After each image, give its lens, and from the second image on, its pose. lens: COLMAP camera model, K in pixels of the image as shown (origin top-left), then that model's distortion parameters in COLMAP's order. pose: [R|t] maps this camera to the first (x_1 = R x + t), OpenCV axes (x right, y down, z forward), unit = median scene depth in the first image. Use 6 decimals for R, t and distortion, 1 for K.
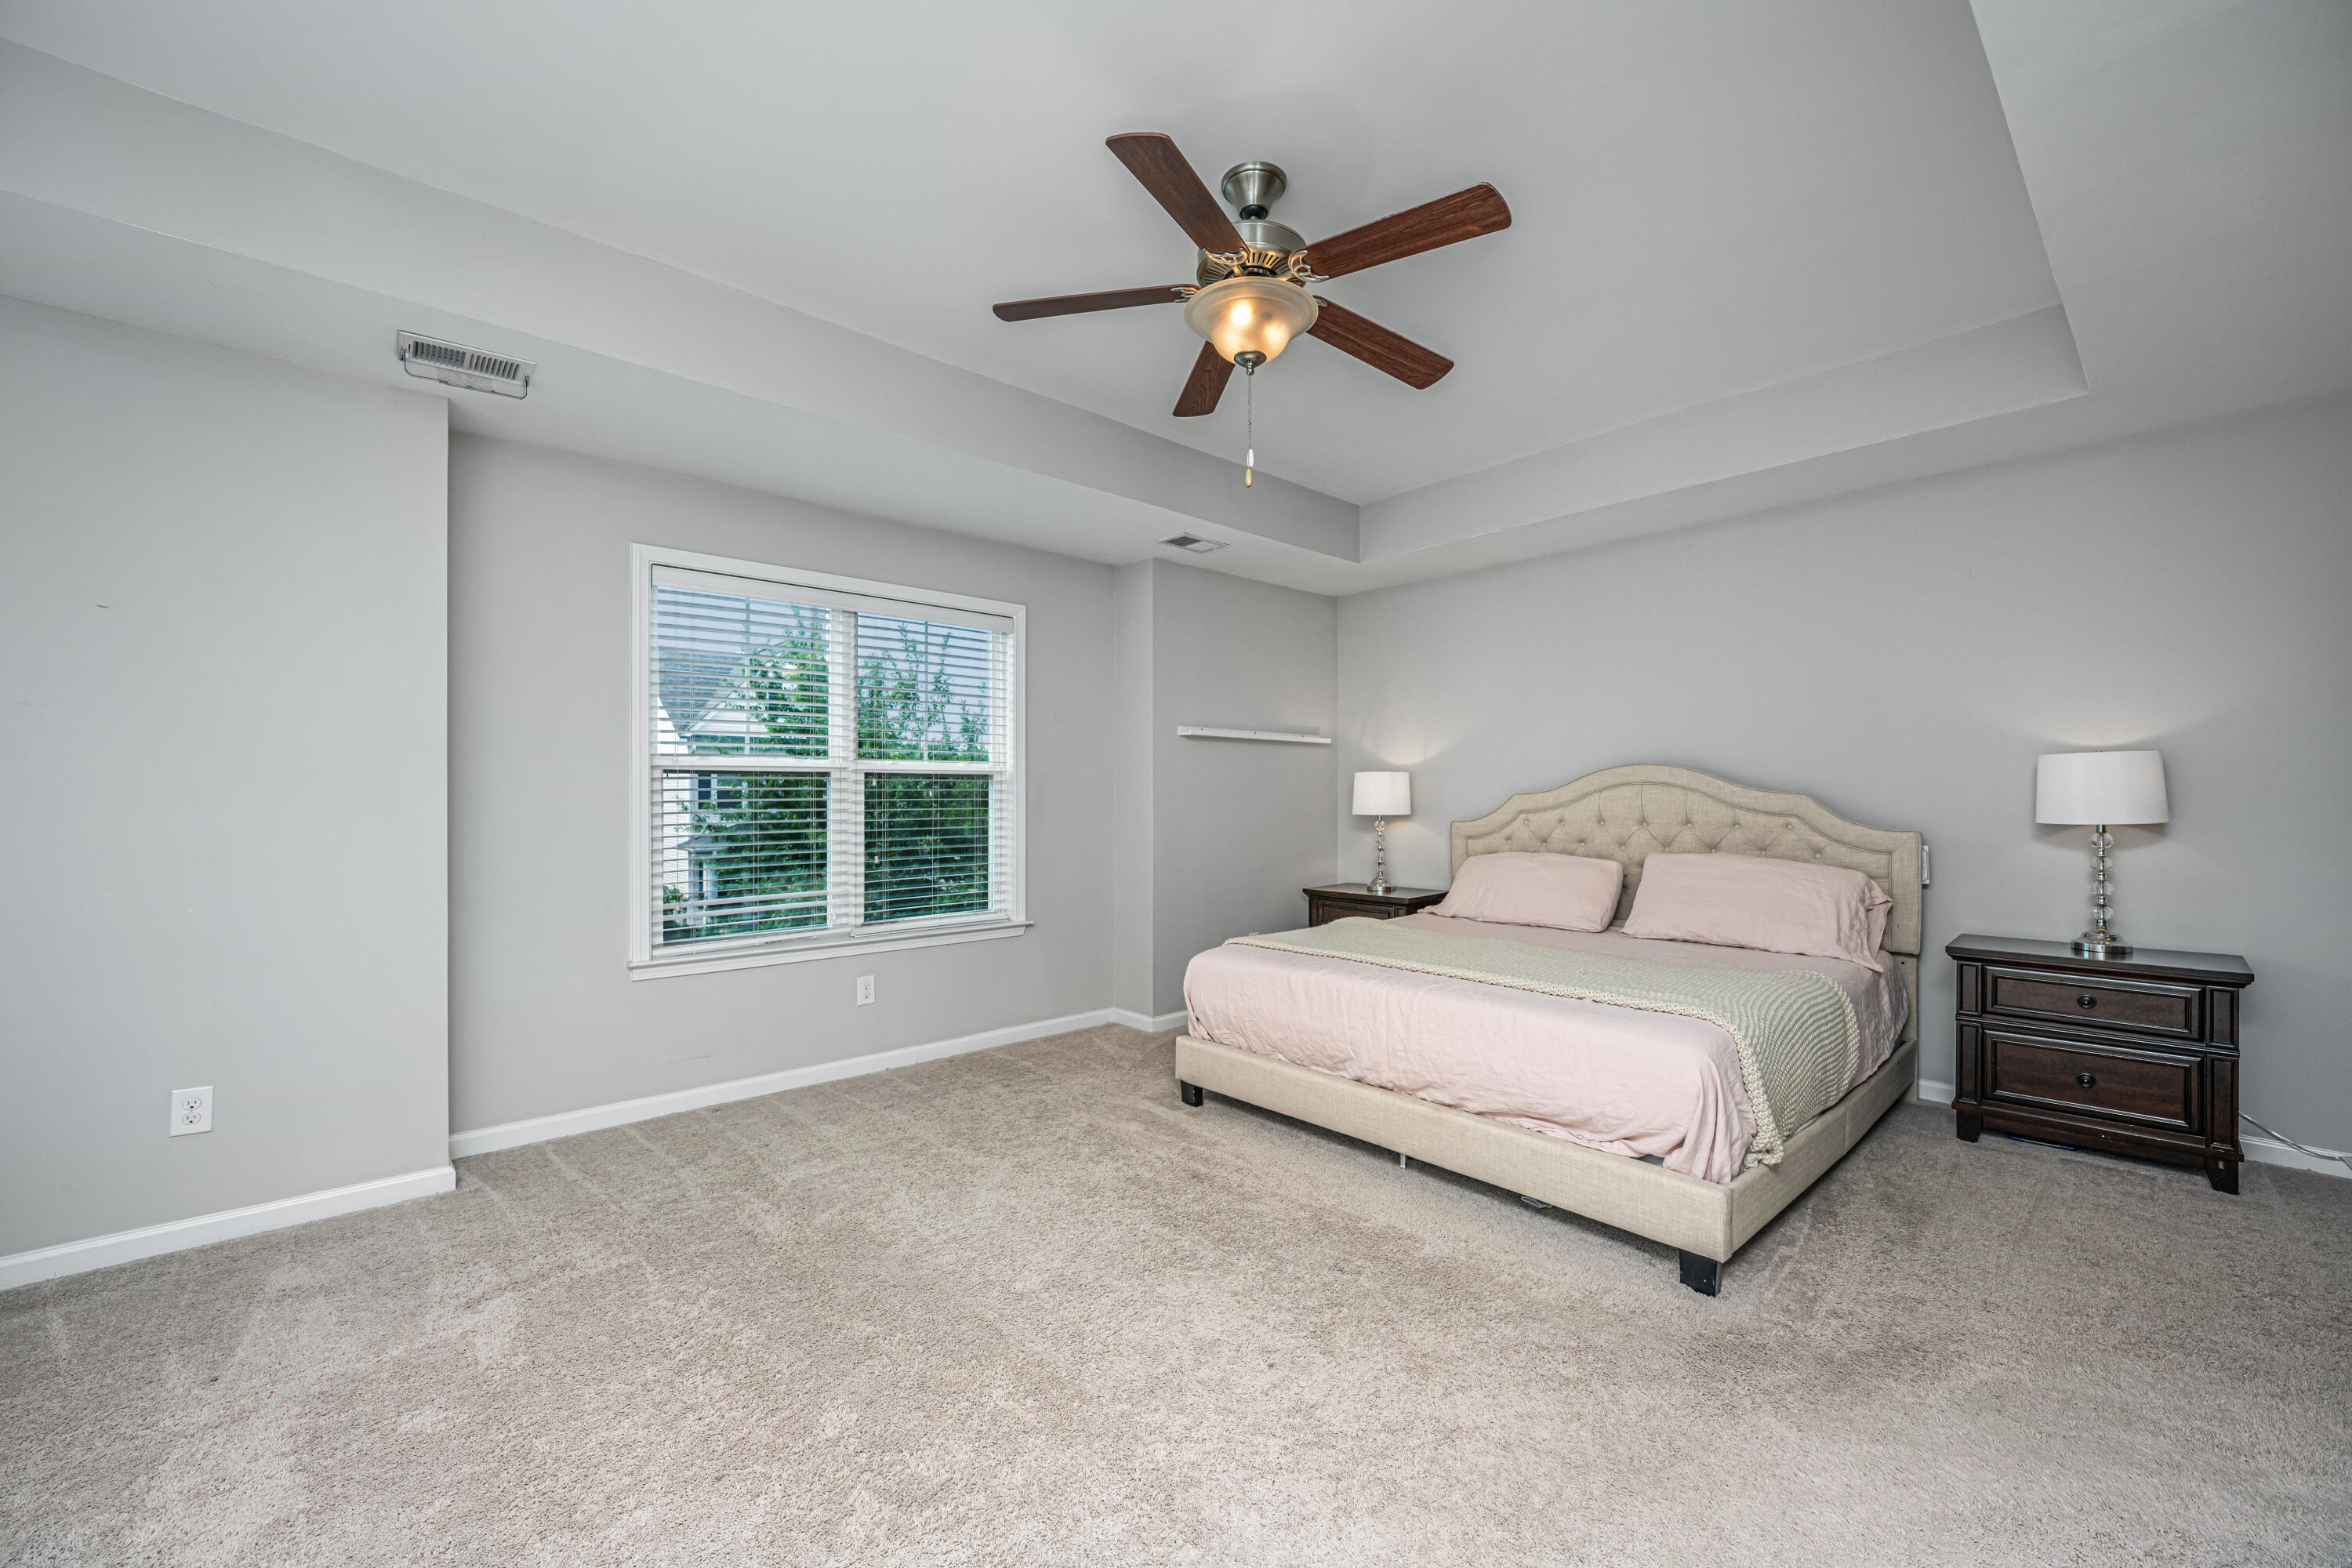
lens RADIAL K [[972.6, 0, 1199.2], [0, 972.6, 784.8], [0, 0, 1]] dist [-0.000539, 0.000225]
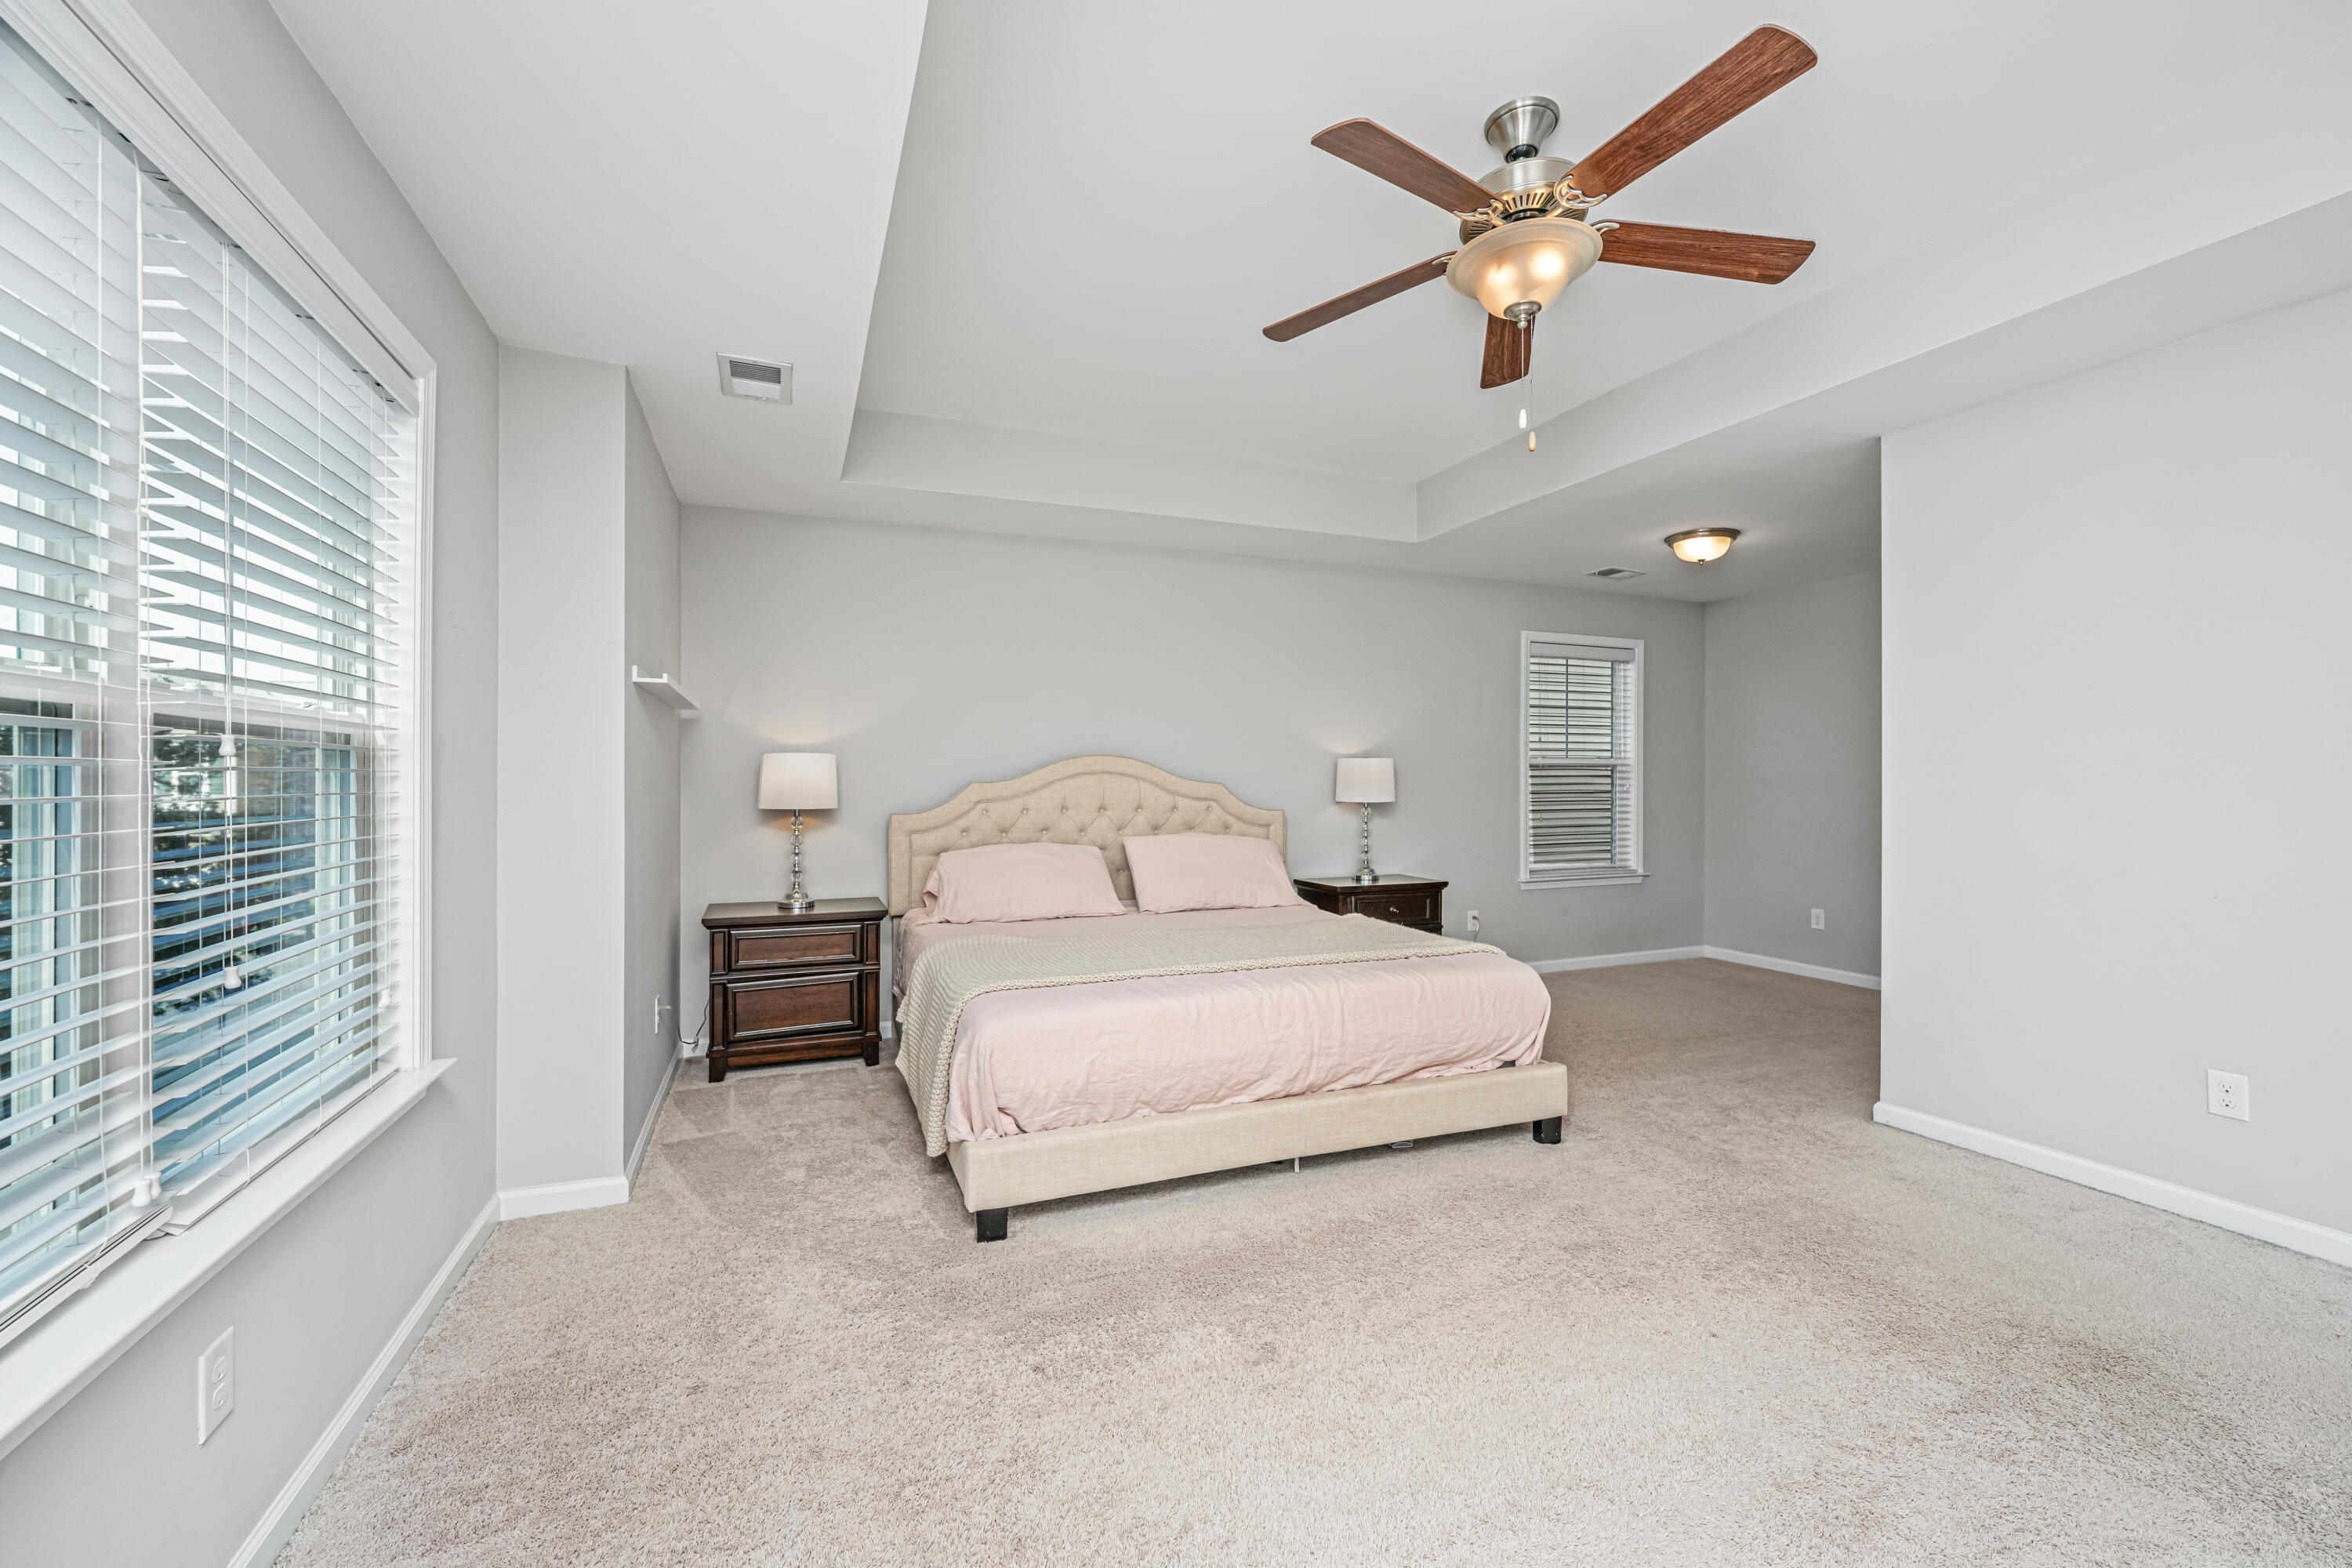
lens RADIAL K [[942.8, 0, 1178.9], [0, 942.8, 767.6], [0, 0, 1]] dist [-0.017779, -0.000004]
pose [[0.349920, 0.019492, 0.936577, -0.486295], [-0.009955, 0.999804, -0.017089, 0.009618], [-0.936727, -0.003344, 0.350046, 0.548086]]
